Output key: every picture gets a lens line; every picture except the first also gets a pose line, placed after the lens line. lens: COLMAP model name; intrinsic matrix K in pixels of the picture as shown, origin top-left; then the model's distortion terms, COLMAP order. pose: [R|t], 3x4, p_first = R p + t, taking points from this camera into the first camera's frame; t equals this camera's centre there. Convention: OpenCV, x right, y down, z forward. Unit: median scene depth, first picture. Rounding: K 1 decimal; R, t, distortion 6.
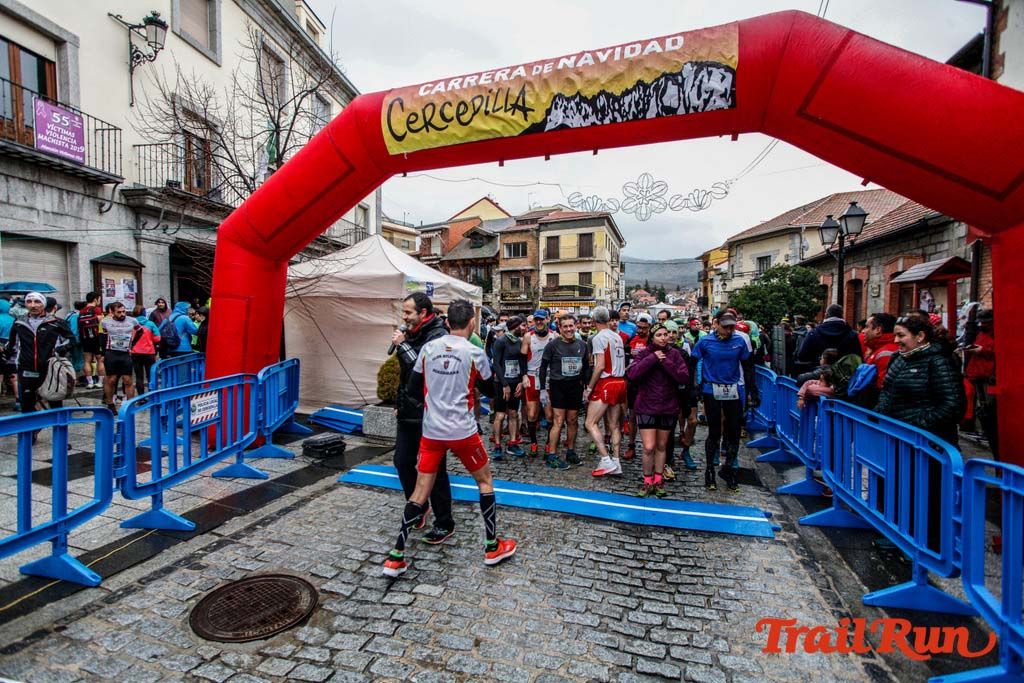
lens RADIAL K [[504.4, 0, 511.0], [0, 504.4, 333.8], [0, 0, 1]] dist [-0.001764, 0.001377]
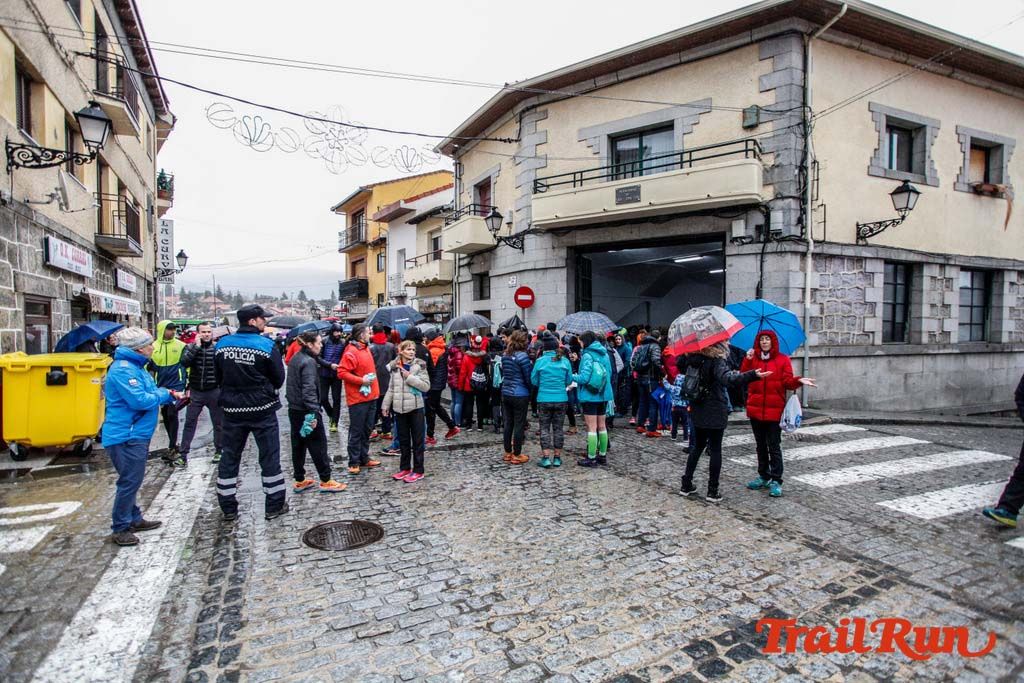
lens RADIAL K [[491.8, 0, 509.3], [0, 491.8, 340.4], [0, 0, 1]] dist [-0.049129, 0.000240]
pose [[0.694134, -0.020153, 0.719563, 0.165284], [0.026504, 0.999646, 0.002430, -0.012448], [-0.719357, 0.017384, 0.694423, 0.668680]]
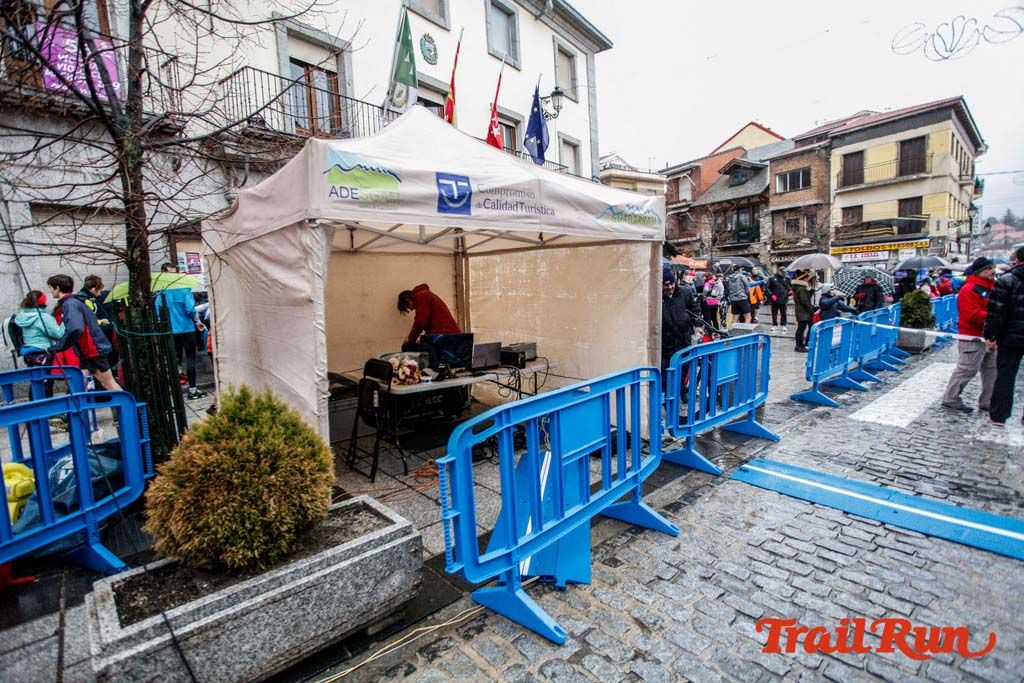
lens RADIAL K [[504.4, 0, 511.0], [0, 504.4, 333.8], [0, 0, 1]] dist [-0.001764, 0.001377]
pose [[0.872508, 0.003204, -0.488590, 0.009720], [0.033169, 0.997283, 0.065773, -0.001775], [0.487473, -0.073594, 0.870031, 0.125142]]
